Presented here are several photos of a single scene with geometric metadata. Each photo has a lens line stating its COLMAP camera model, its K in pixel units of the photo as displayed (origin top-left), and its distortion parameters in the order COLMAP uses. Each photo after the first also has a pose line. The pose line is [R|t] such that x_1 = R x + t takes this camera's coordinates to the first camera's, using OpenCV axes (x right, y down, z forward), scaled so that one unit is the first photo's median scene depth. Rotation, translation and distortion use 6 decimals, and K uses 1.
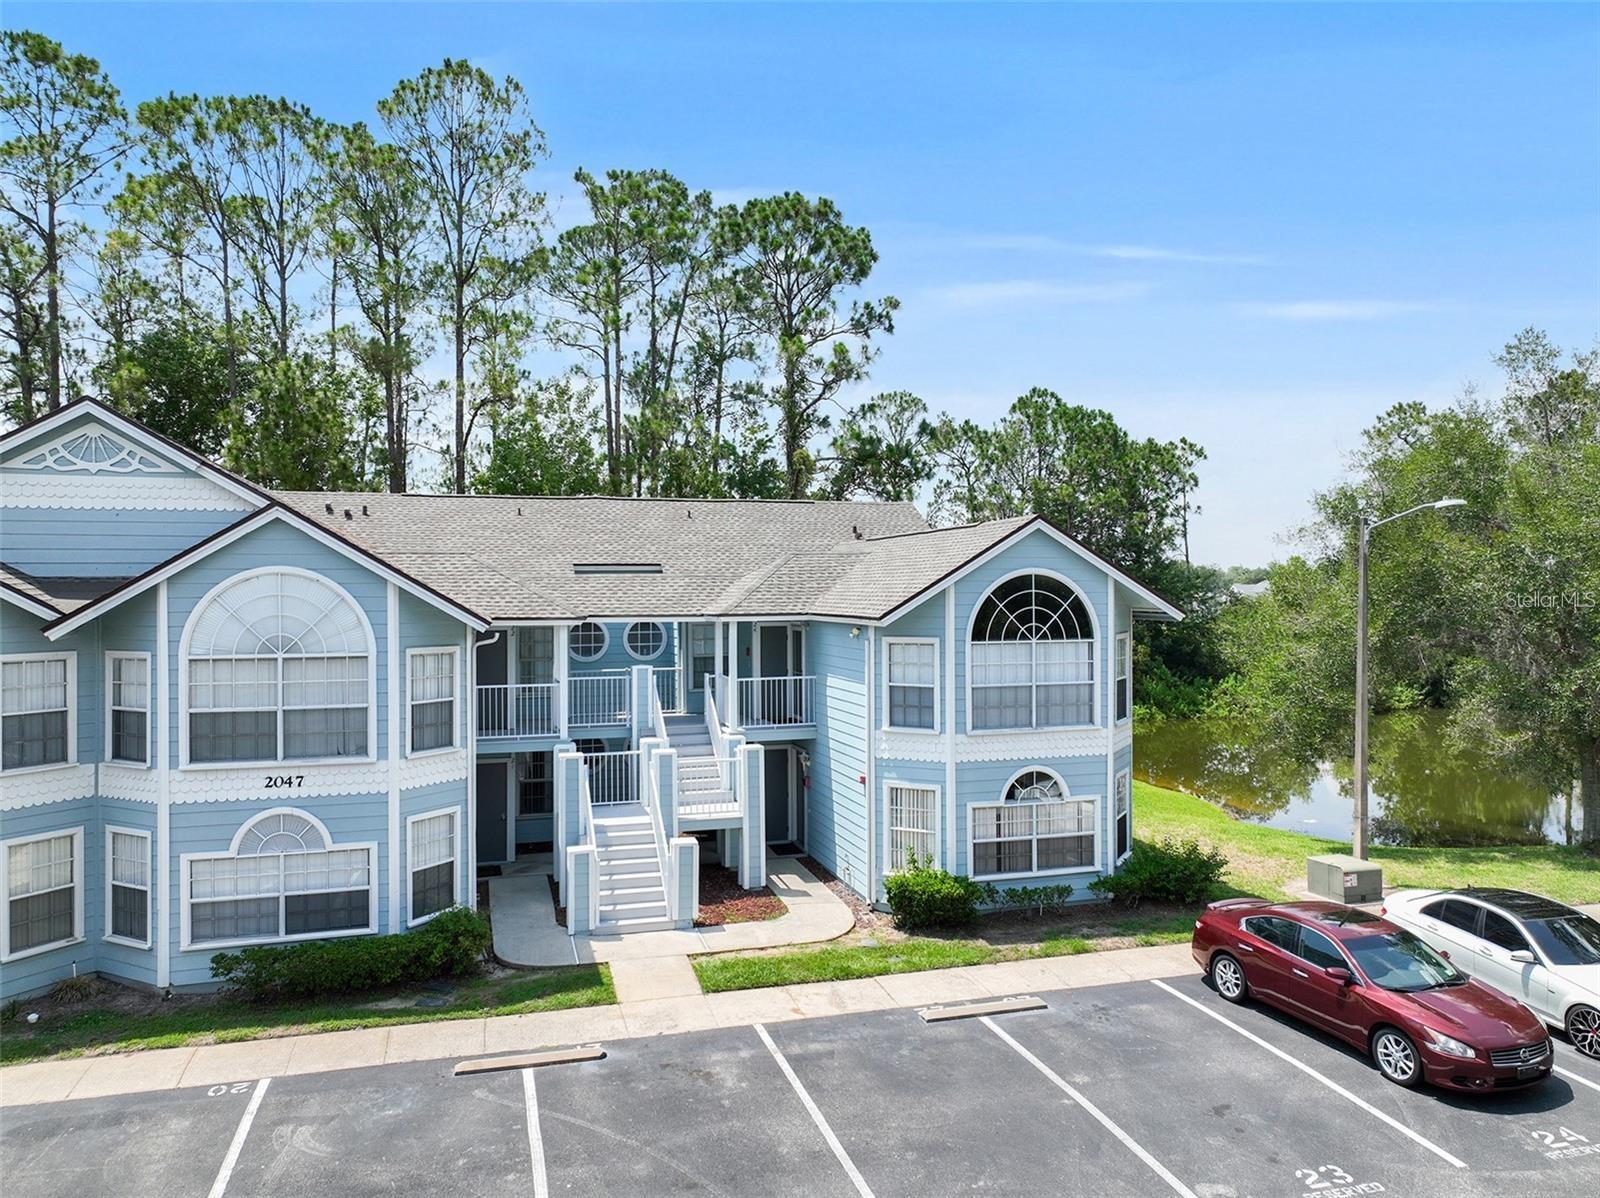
lens RADIAL K [[1126.7, 0, 800.0], [0, 1126.7, 599.0], [0, 0, 1]] dist [0.009200, 0.003703]
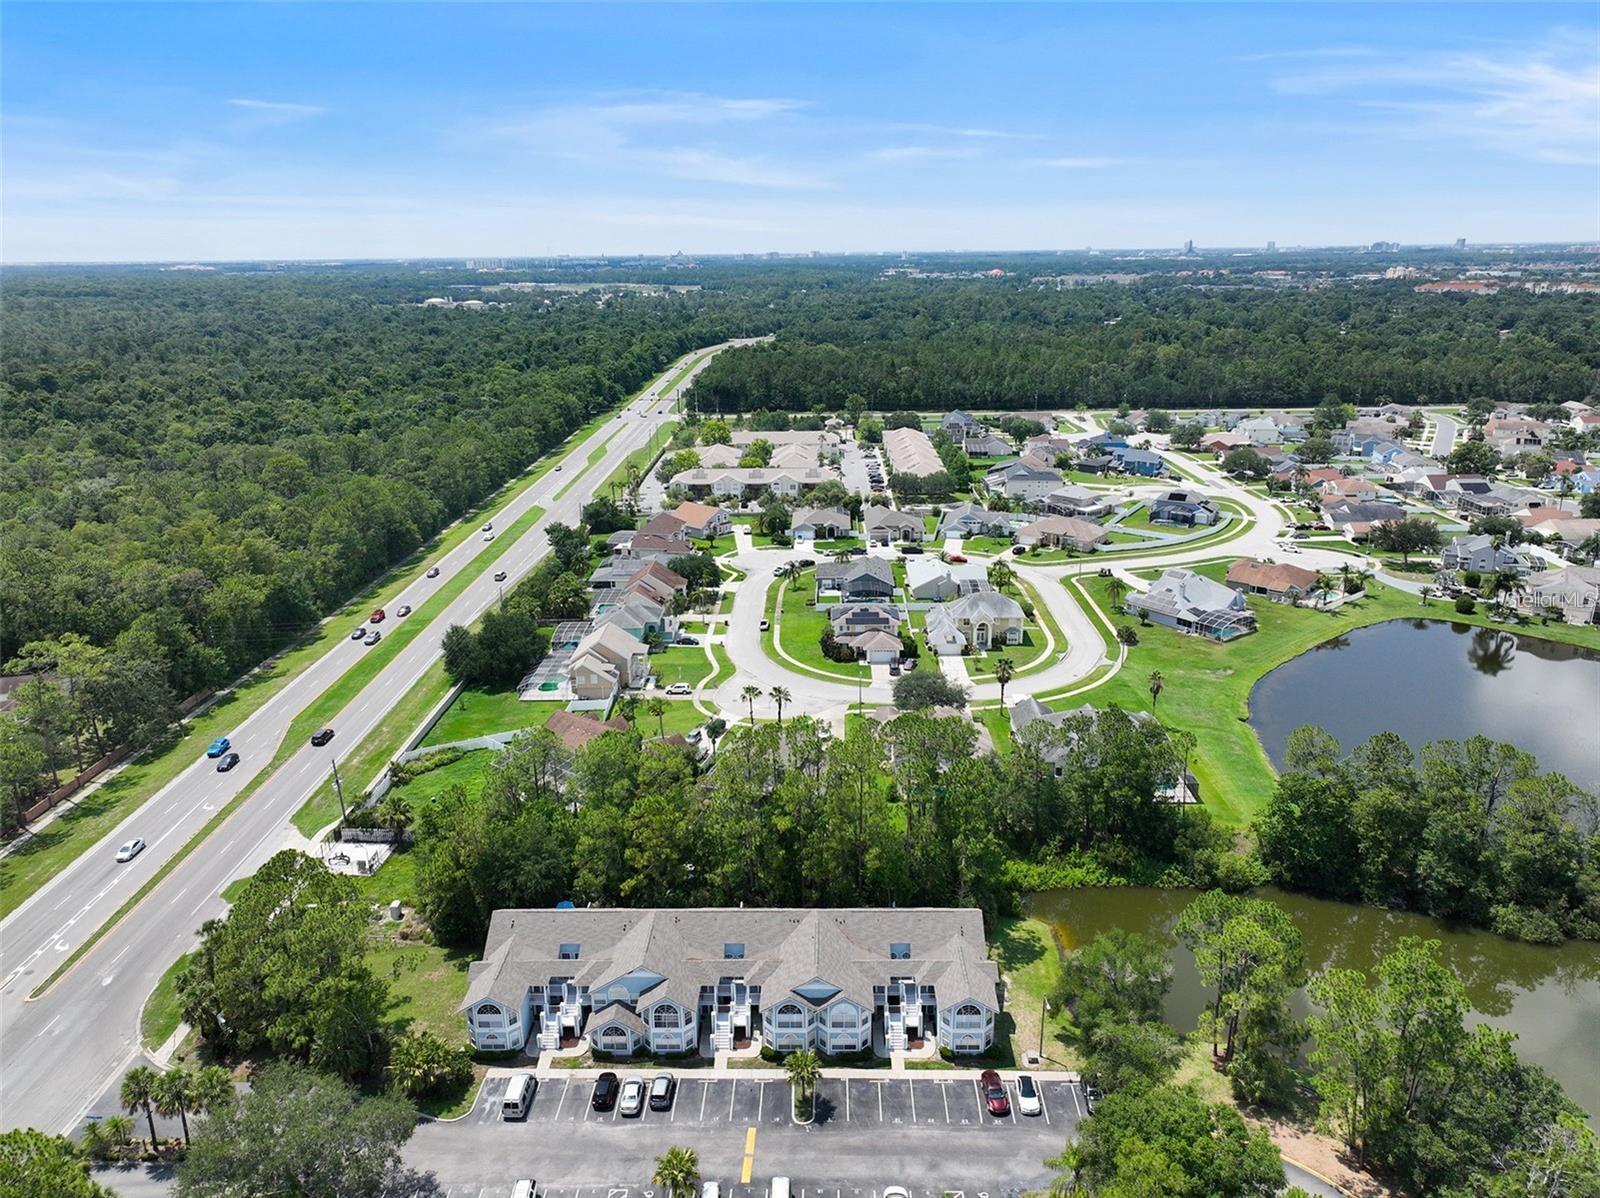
lens RADIAL K [[1126.7, 0, 800.0], [0, 1126.7, 599.0], [0, 0, 1]] dist [0.009200, 0.003703]
pose [[0.954110, 0.084328, -0.287338, 0.925187], [0.006481, 0.953492, 0.301350, -3.966750], [0.299386, -0.289383, 0.909189, -4.089760]]
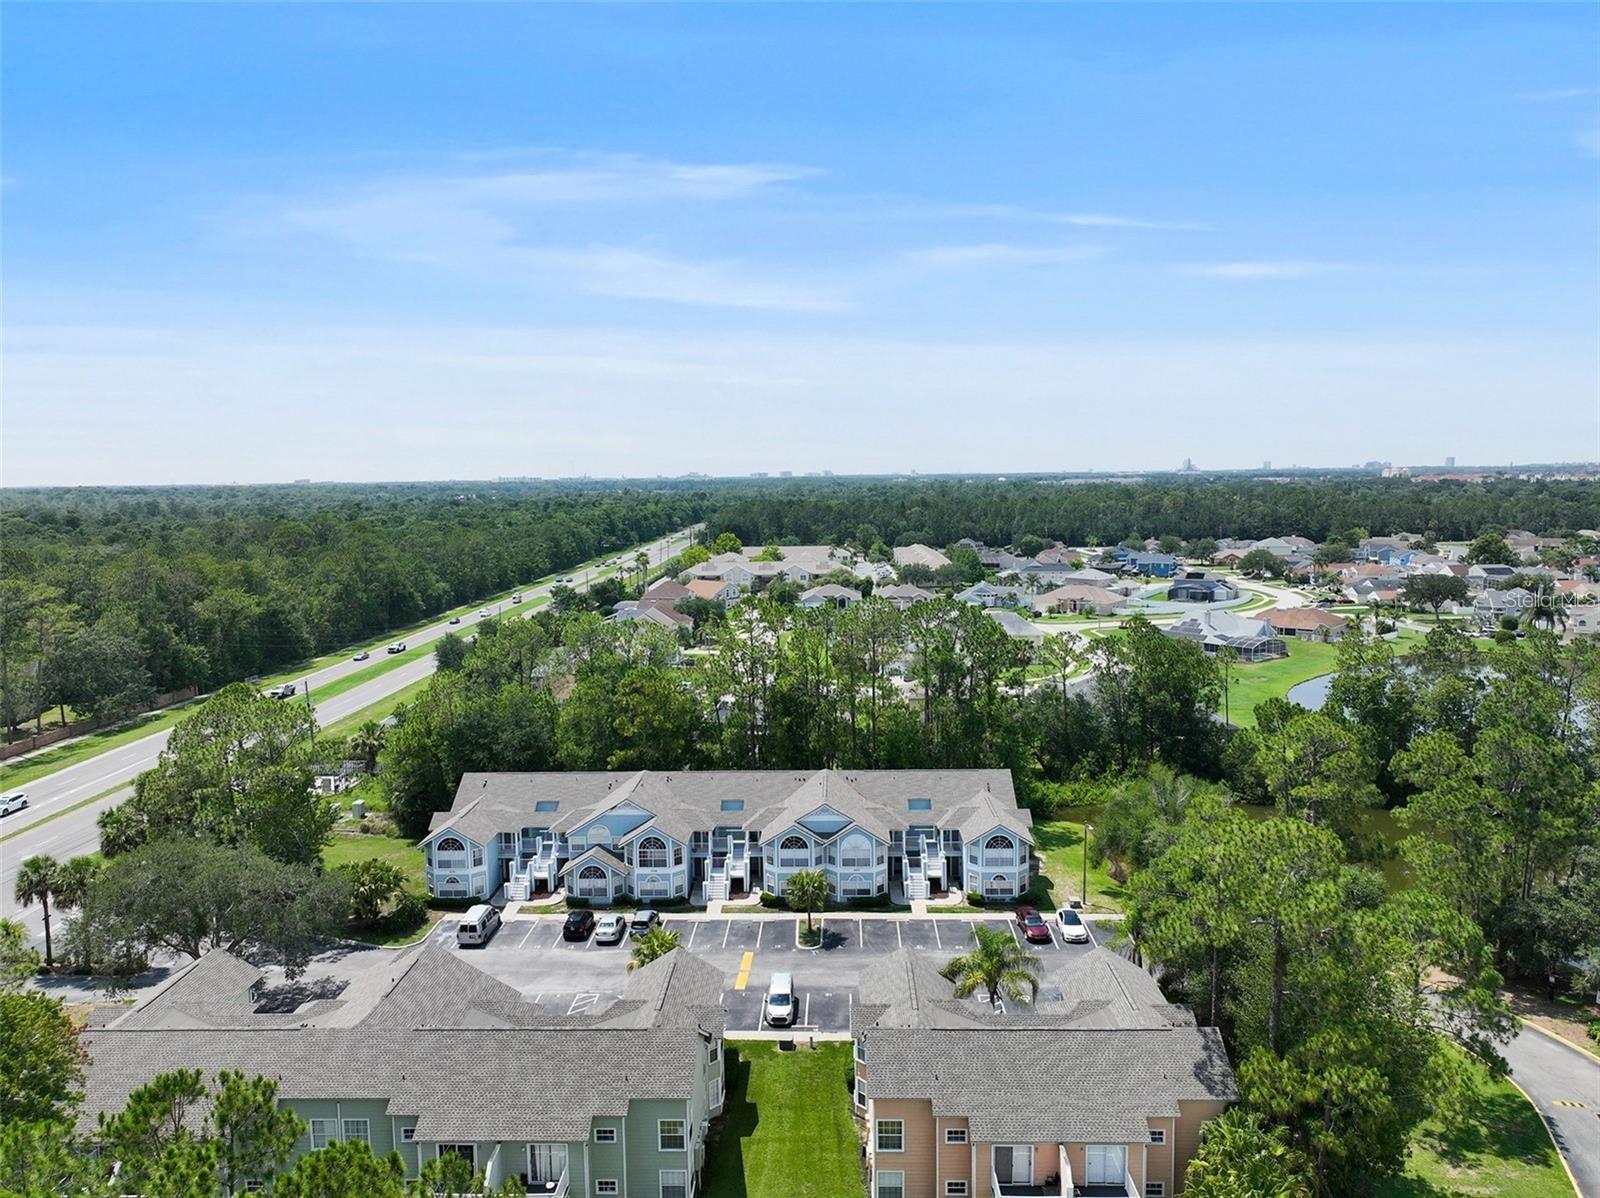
lens RADIAL K [[1126.7, 0, 800.0], [0, 1126.7, 599.0], [0, 0, 1]] dist [0.009200, 0.003703]
pose [[0.950755, 0.027943, -0.308682, 0.945151], [0.006894, 0.993775, 0.111194, -1.732317], [0.309867, -0.107846, 0.944644, -4.099079]]
